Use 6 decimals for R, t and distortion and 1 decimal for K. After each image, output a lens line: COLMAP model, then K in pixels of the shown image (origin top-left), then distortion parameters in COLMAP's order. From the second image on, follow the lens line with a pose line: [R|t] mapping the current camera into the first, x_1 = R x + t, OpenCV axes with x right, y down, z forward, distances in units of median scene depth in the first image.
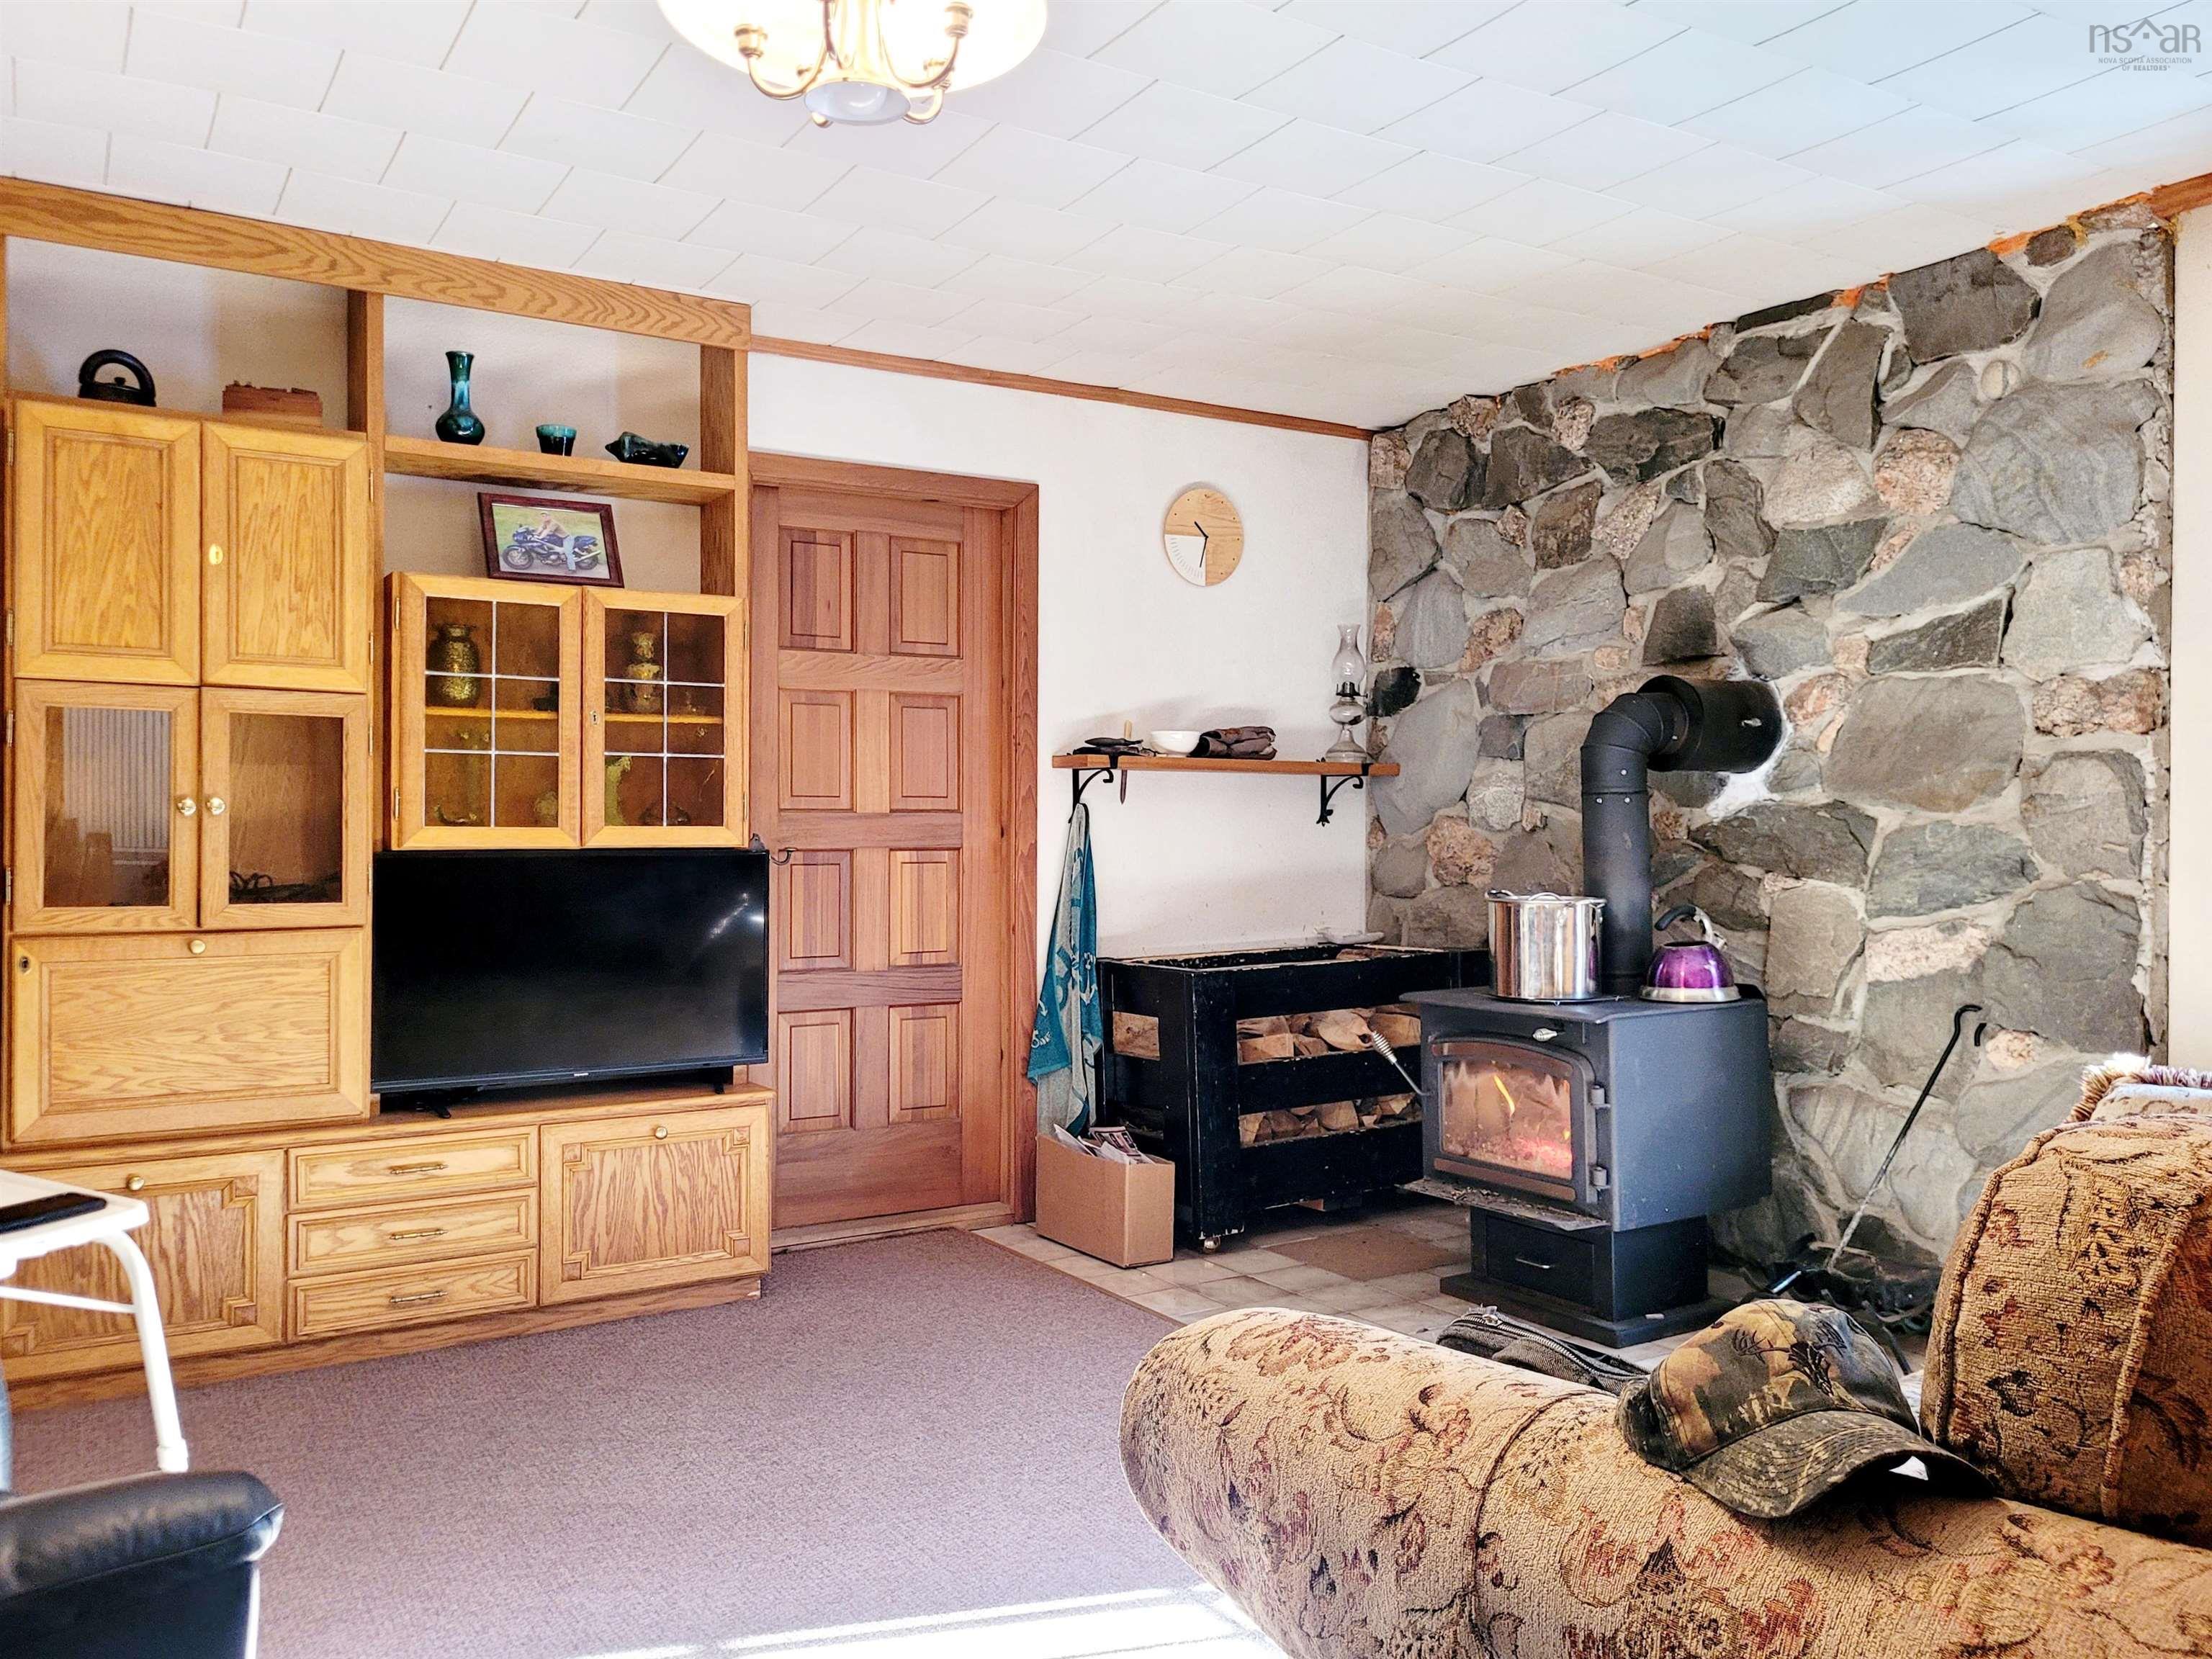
lens RADIAL K [[1687.6, 0, 1106.0], [0, 1687.6, 829.5], [0, 0, 1]] dist [-0.001952, 0.001840]
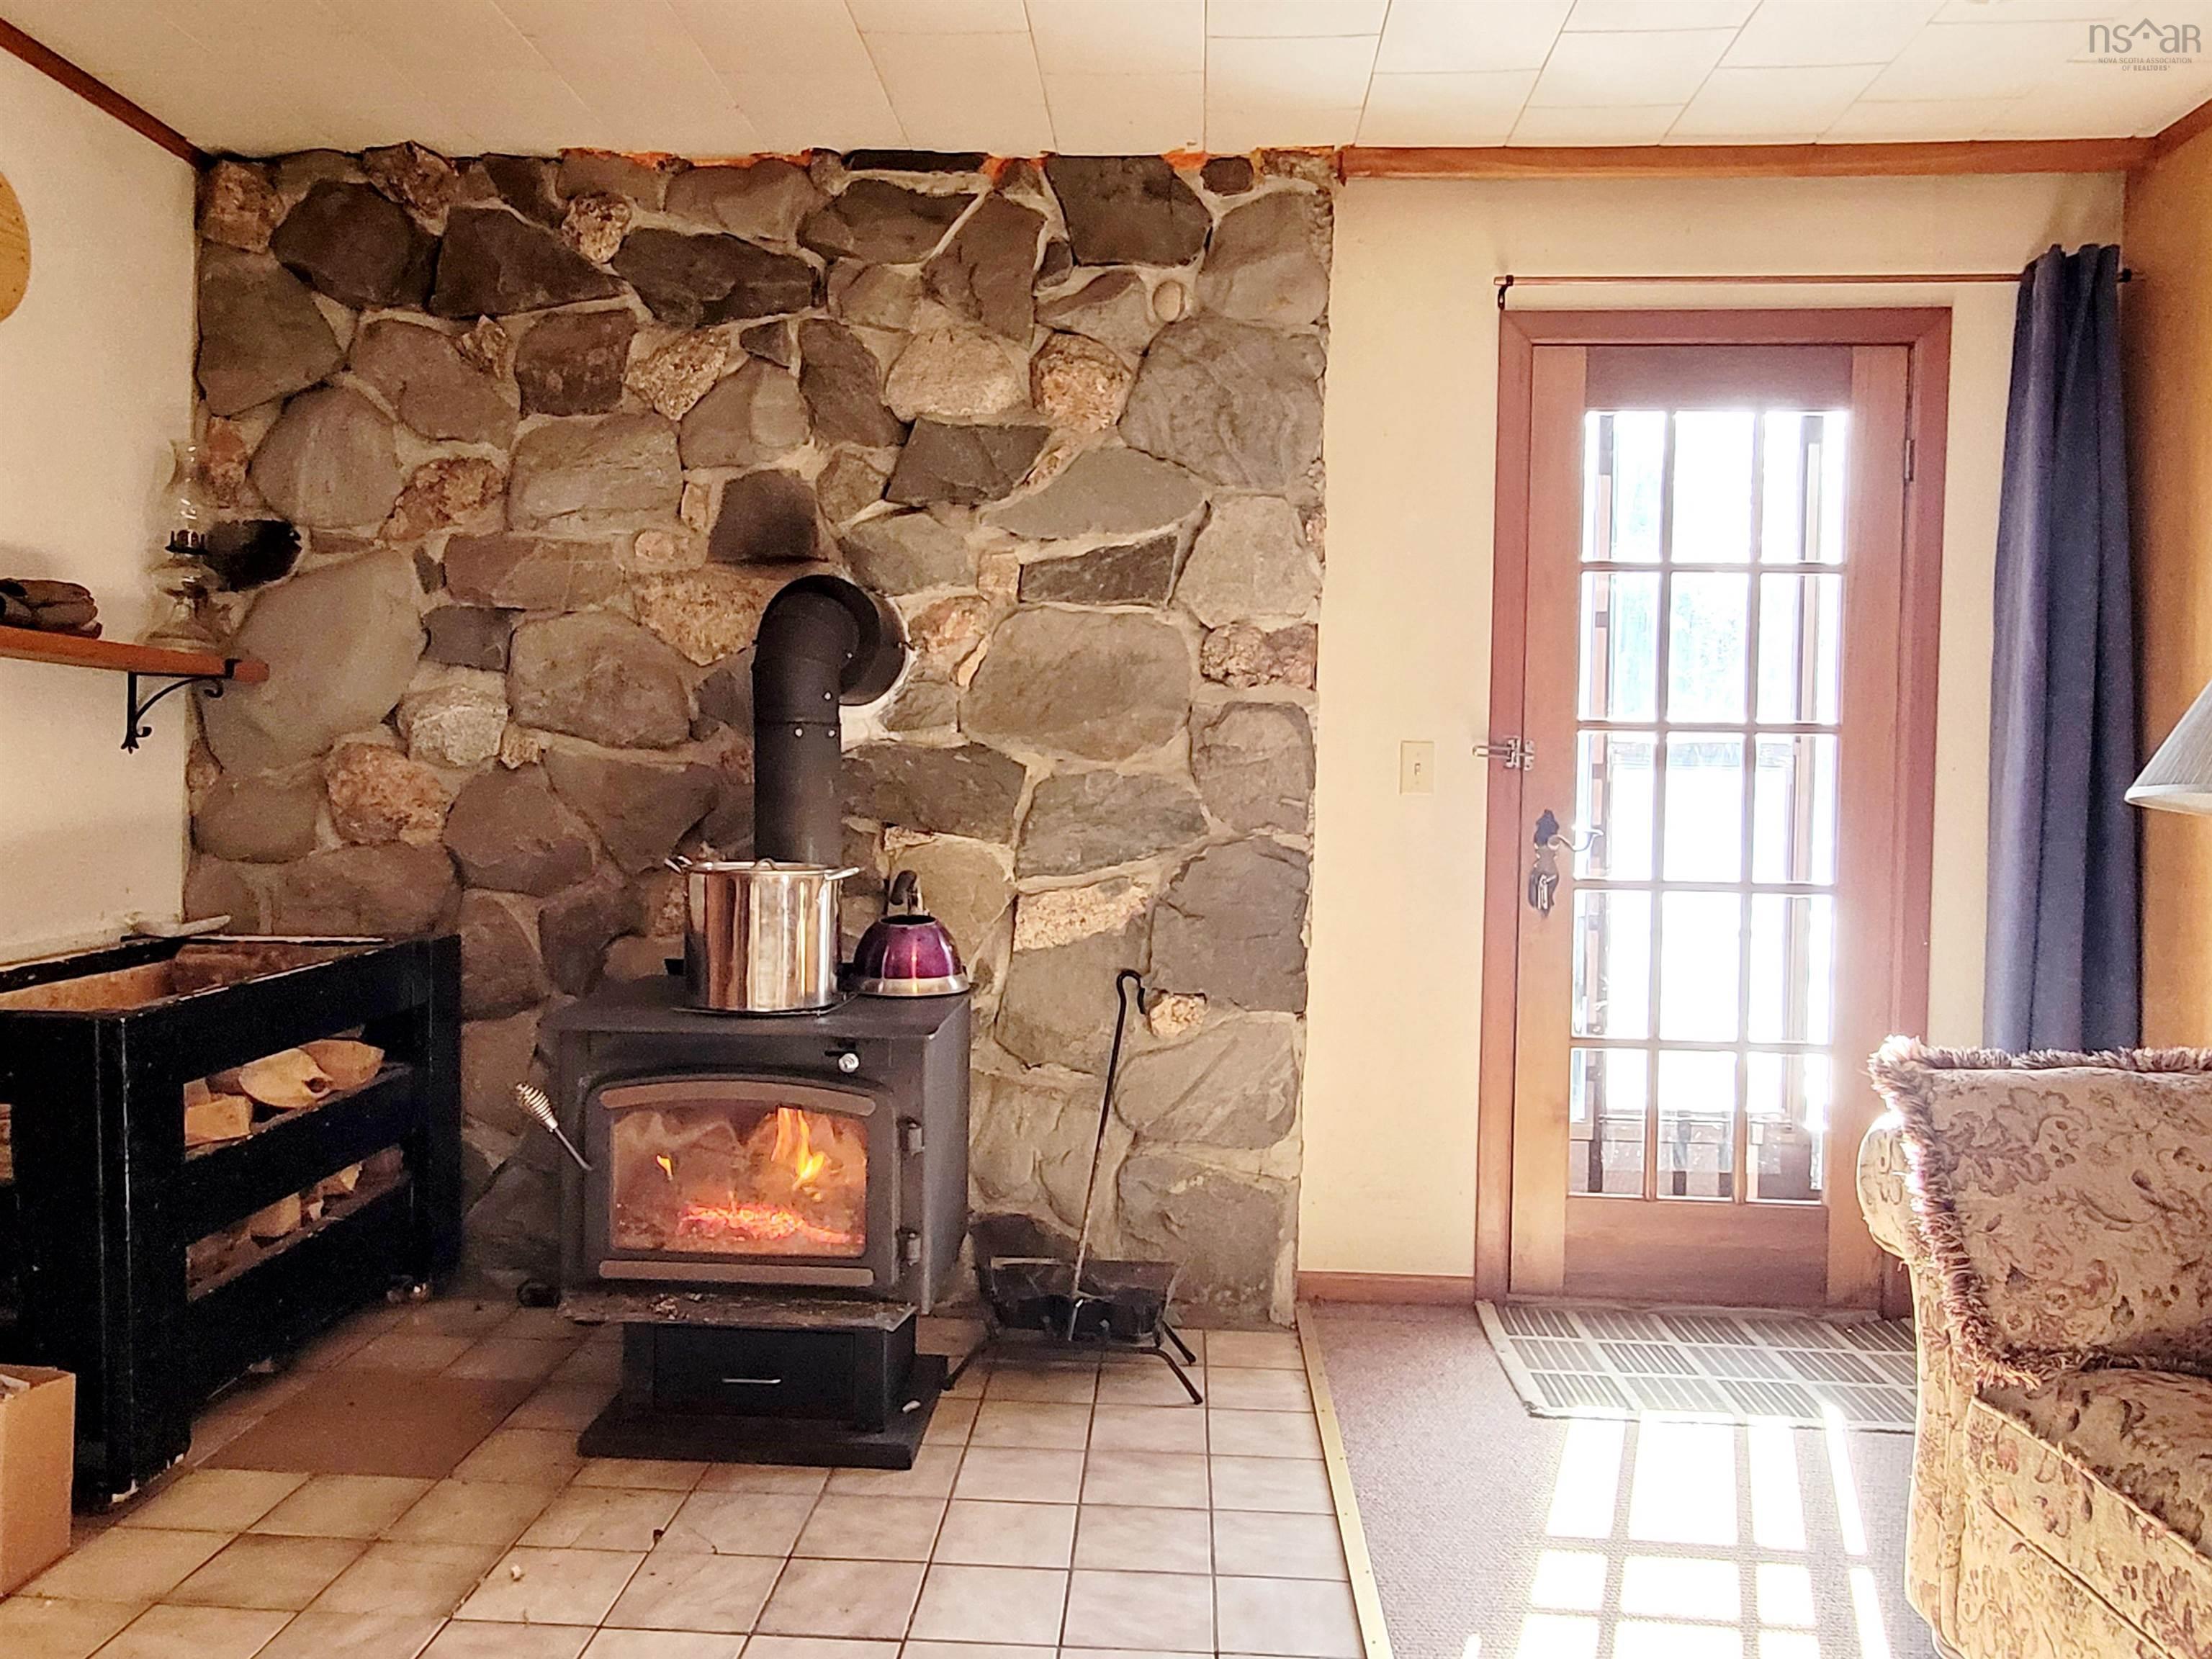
lens RADIAL K [[1607.3, 0, 1101.6], [0, 1607.3, 796.7], [0, 0, 1]] dist [-0.008260, 0.034593]
pose [[0.580509, 0.007729, 0.814217, -0.201314], [-0.022093, 0.999736, 0.006262, 0.003568], [-0.813954, -0.021624, 0.580526, 0.466842]]
